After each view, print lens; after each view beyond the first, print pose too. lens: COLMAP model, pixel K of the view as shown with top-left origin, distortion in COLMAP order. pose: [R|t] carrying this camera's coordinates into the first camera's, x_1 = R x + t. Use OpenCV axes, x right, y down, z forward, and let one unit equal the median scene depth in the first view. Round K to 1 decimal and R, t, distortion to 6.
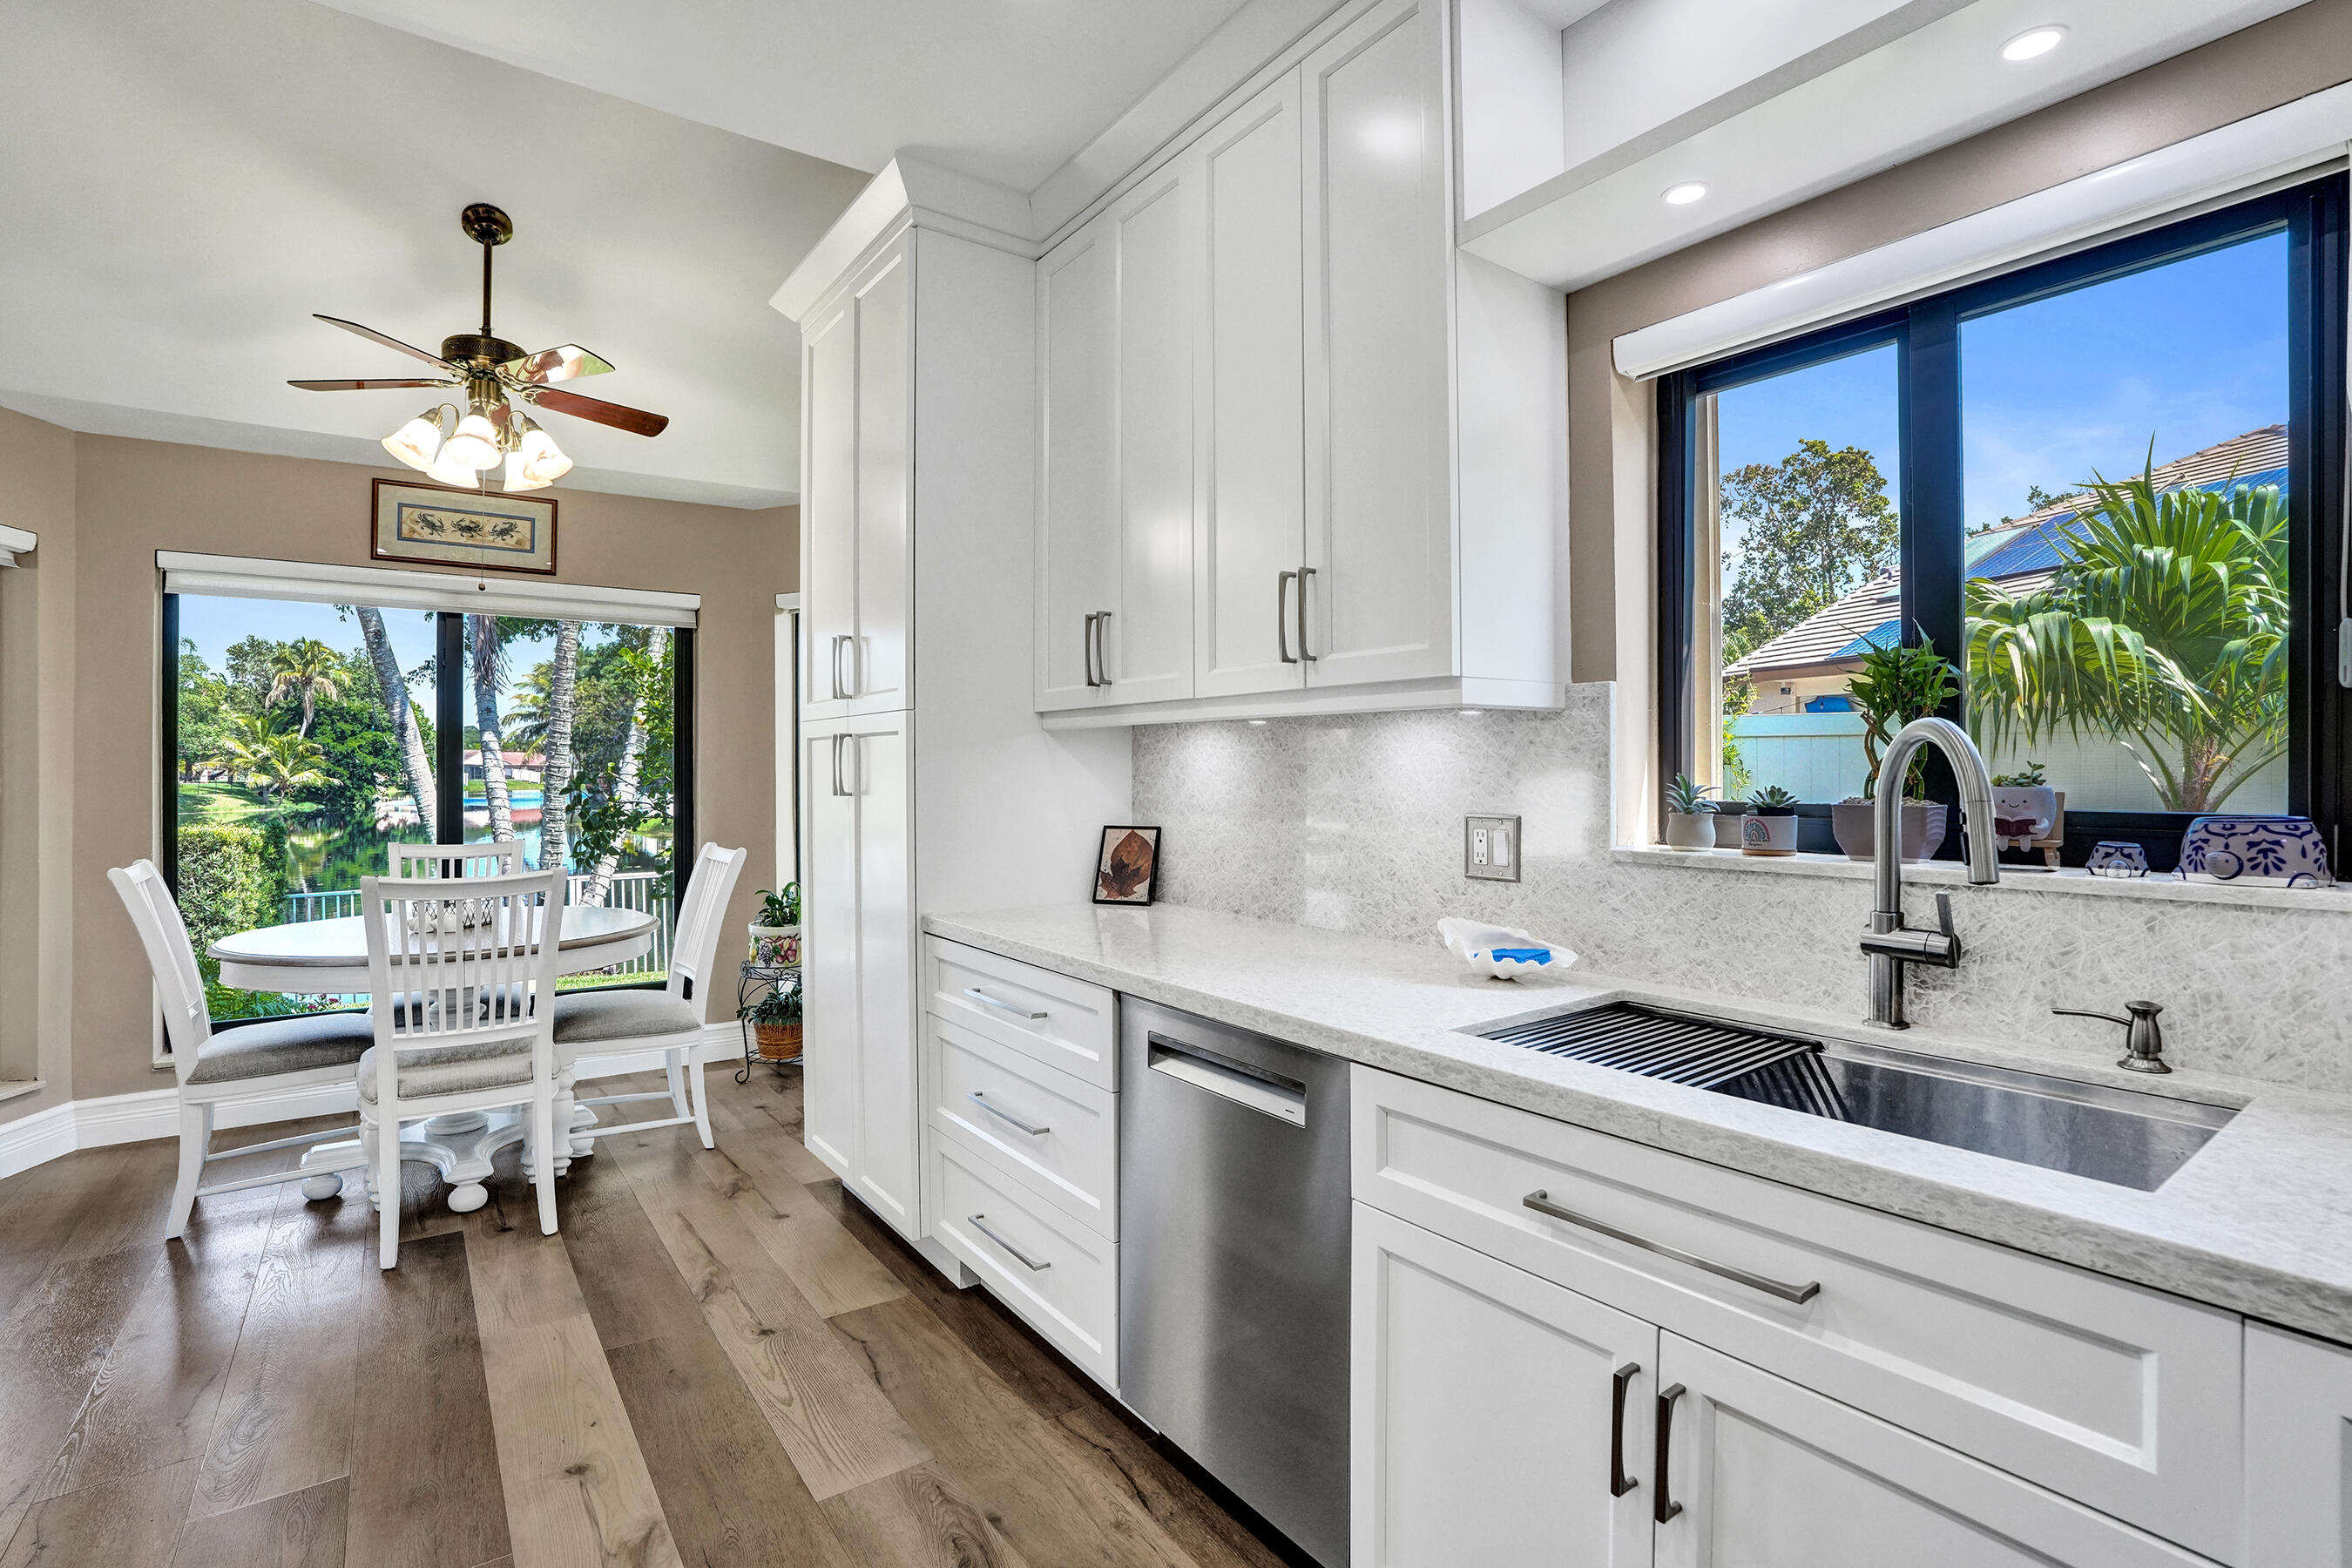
lens RADIAL K [[1106.5, 0, 1161.9], [0, 1106.5, 775.8], [0, 0, 1]] dist [-0.065224, 0.024583]
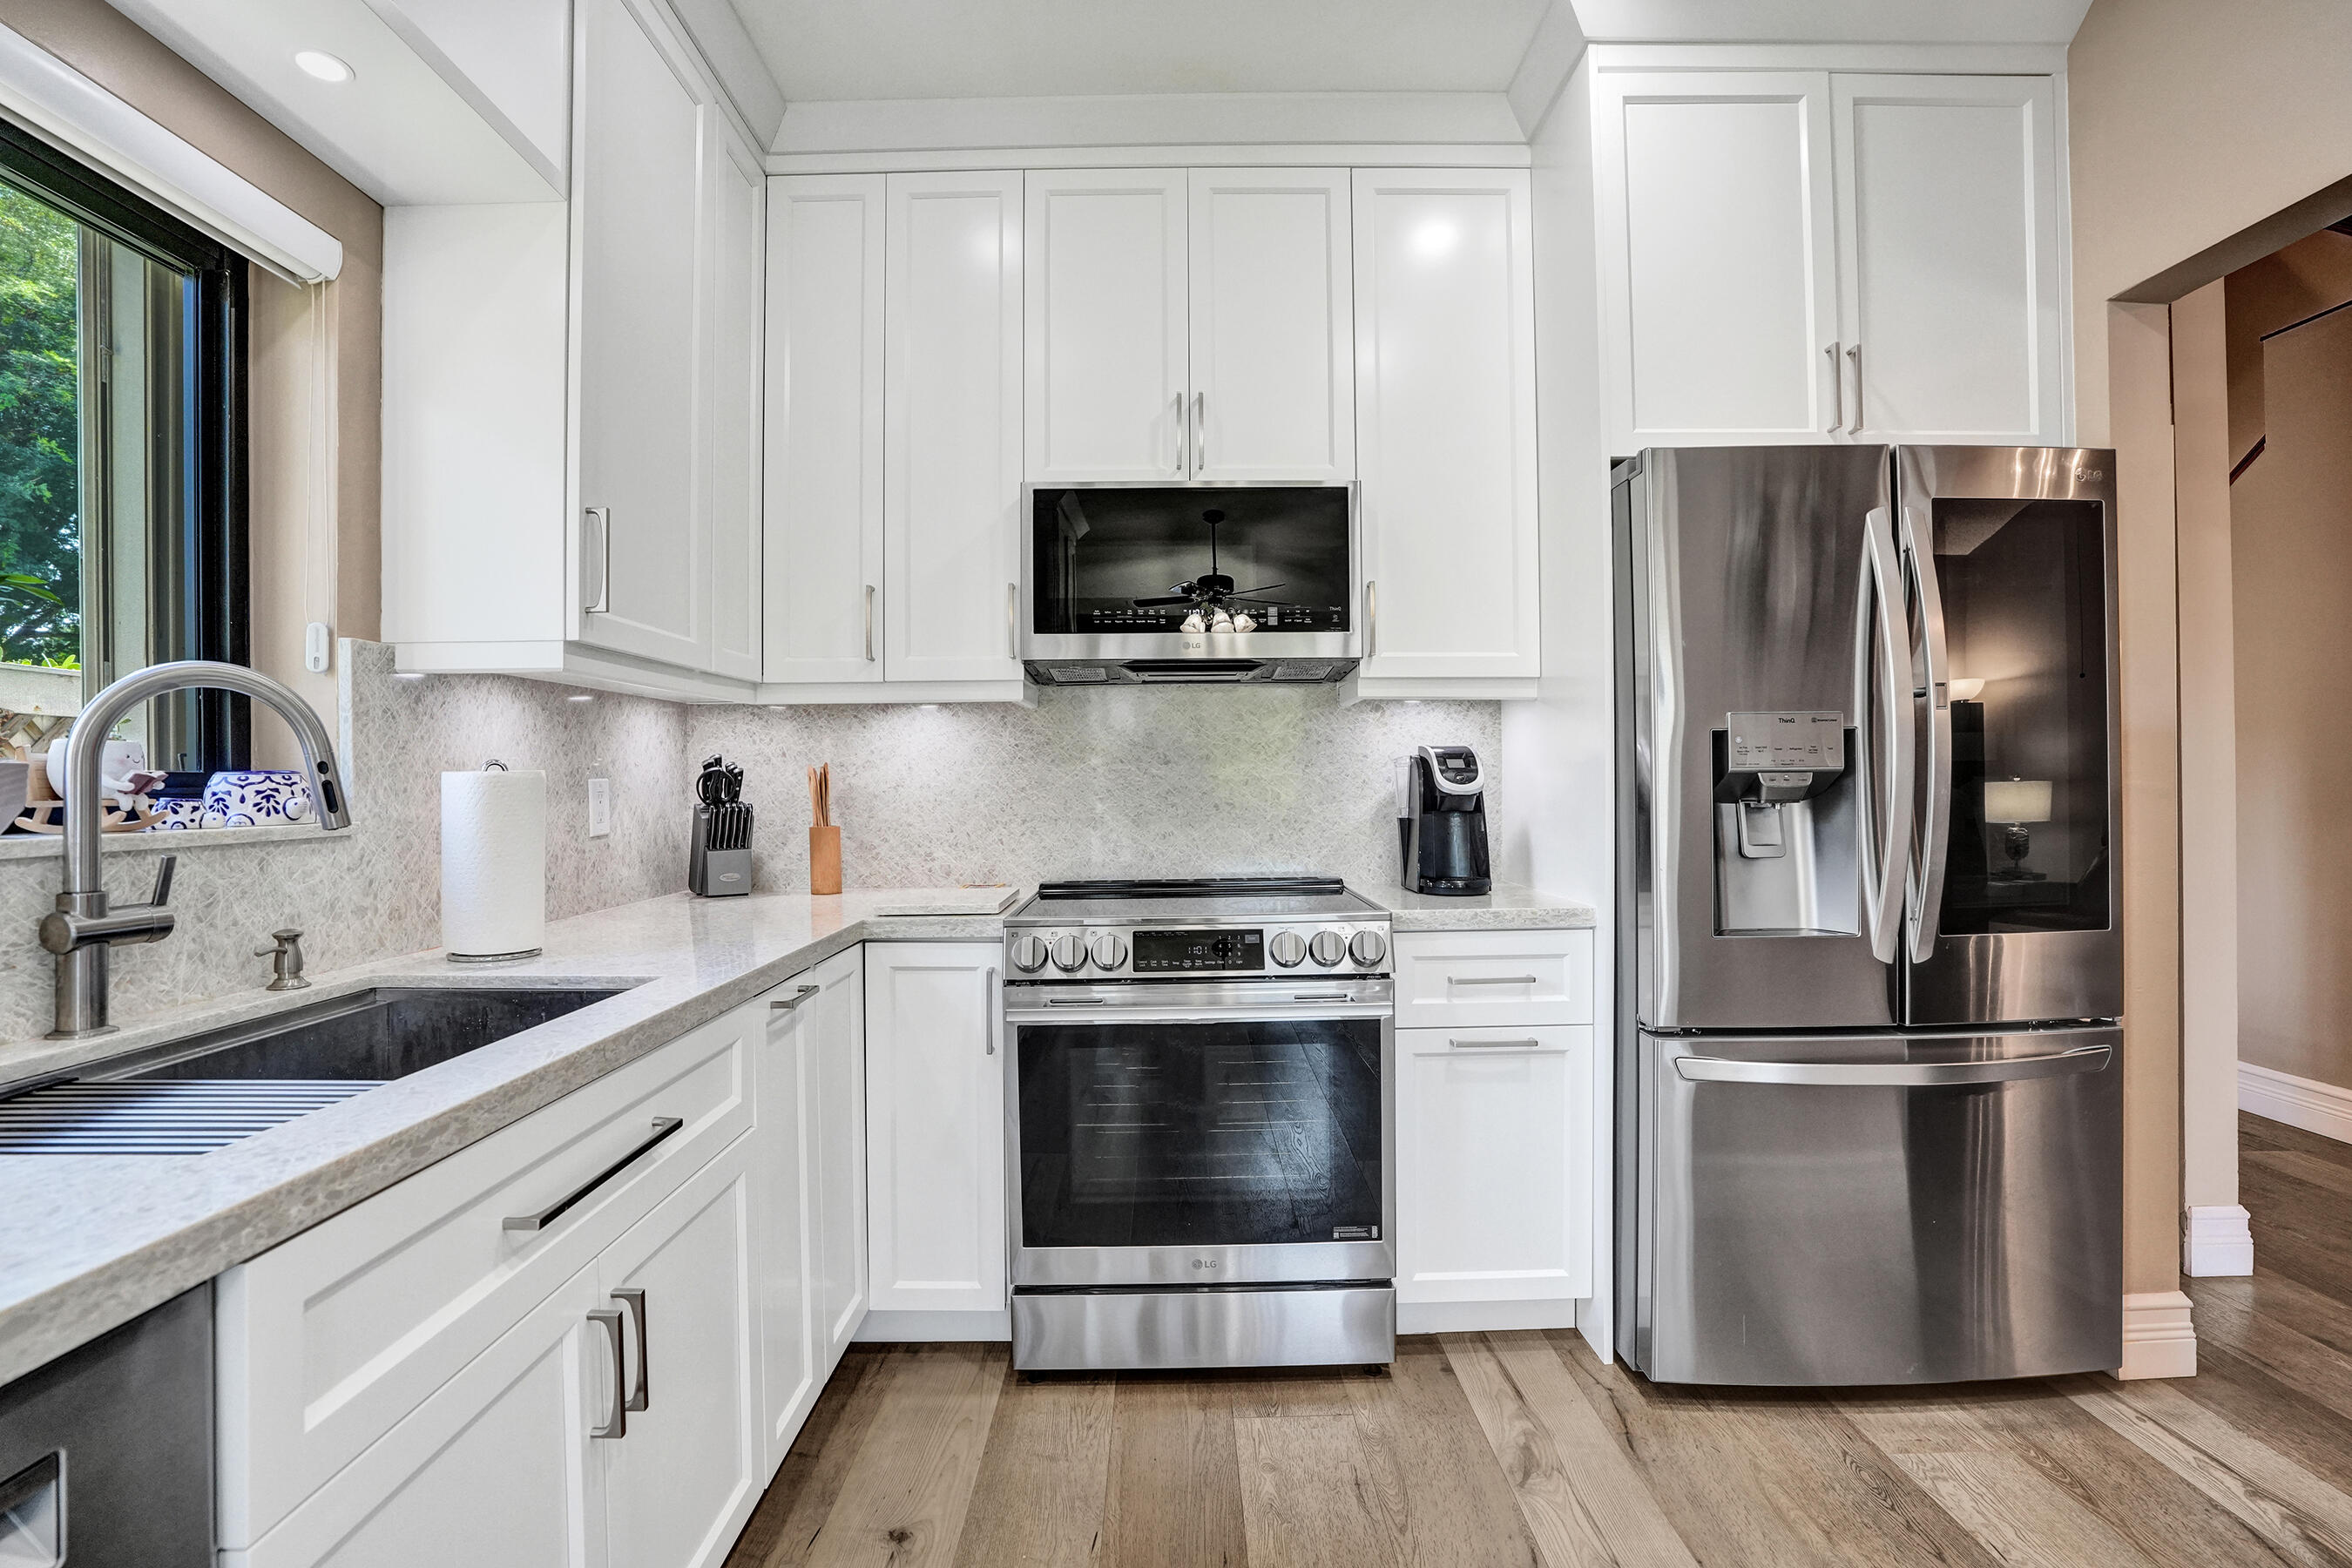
lens RADIAL K [[1086.3, 0, 1163.1], [0, 1086.3, 786.7], [0, 0, 1]] dist [-0.079417, 0.031548]
pose [[-0.811976, 0.008792, 0.583625, -0.223192], [0.015567, 0.999857, 0.006596, 0.028621], [-0.583484, 0.014441, -0.811996, 0.598619]]
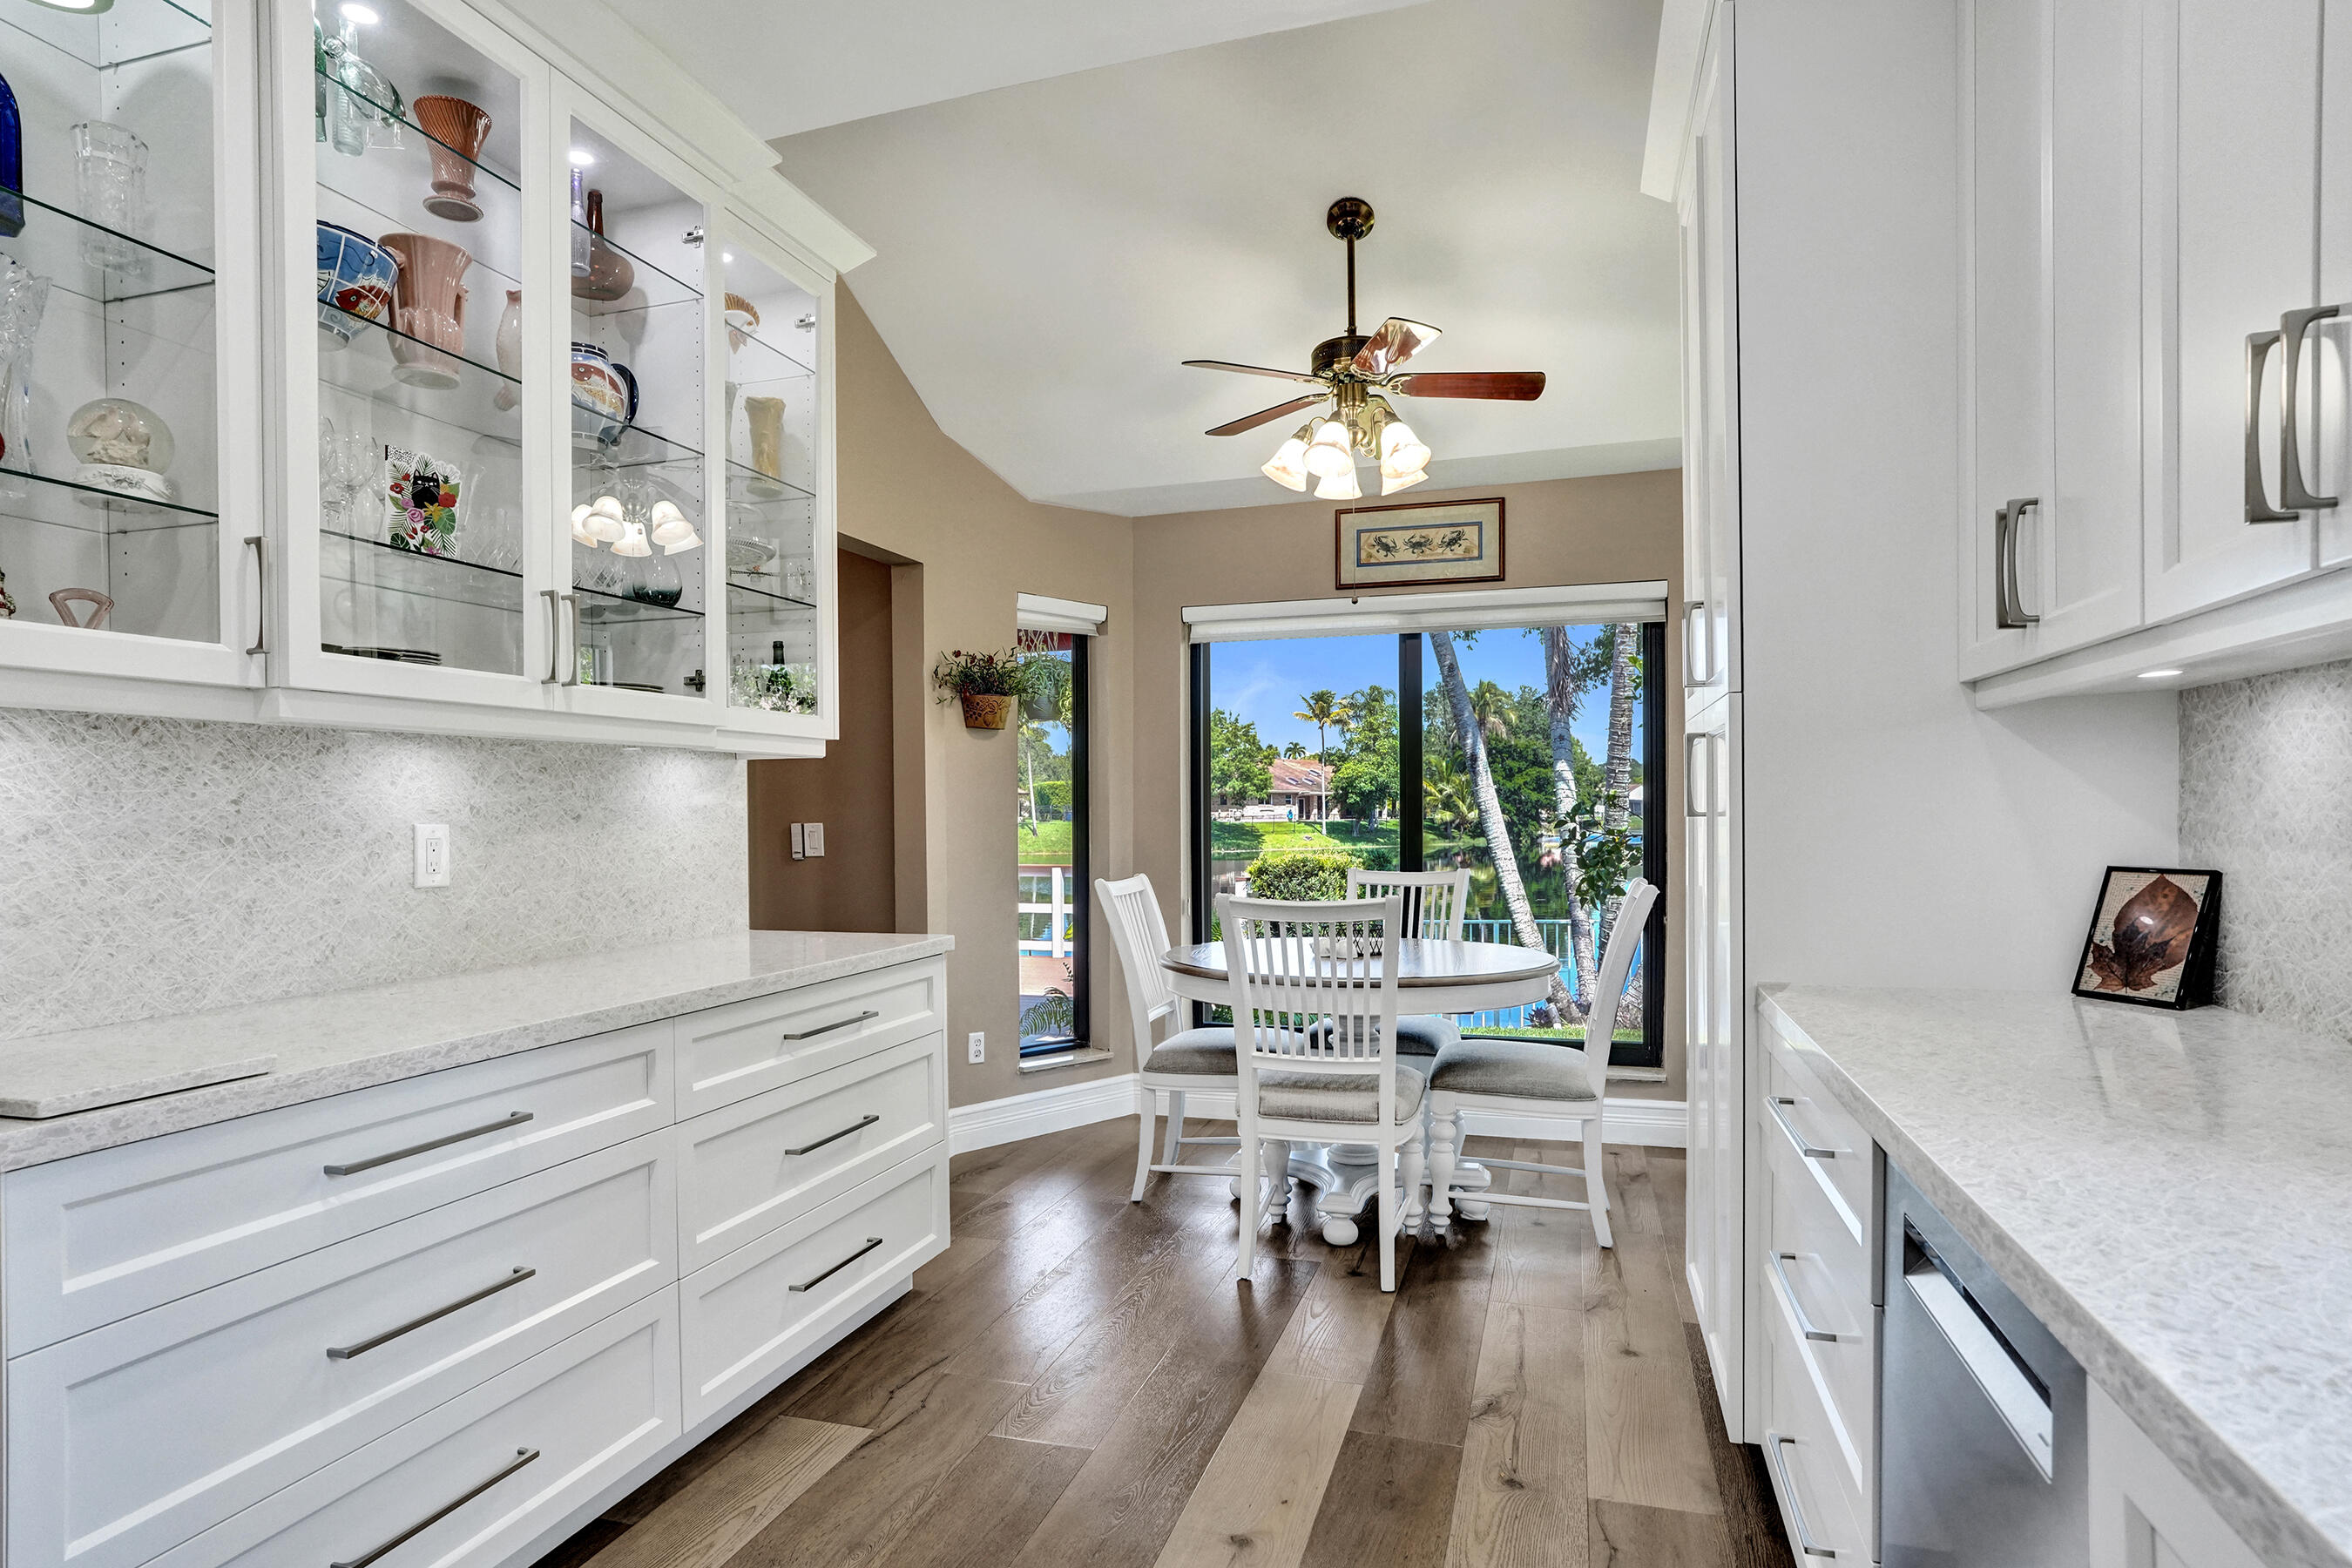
lens RADIAL K [[1266.0, 0, 1179.2], [0, 1266.0, 835.2], [0, 0, 1]] dist [-0.024182, 0.000635]
pose [[0.603538, 0.009282, -0.797280, 0.189191], [0.005746, 0.999856, 0.015990, 0.015818], [0.797313, -0.014232, 0.603398, 0.215614]]
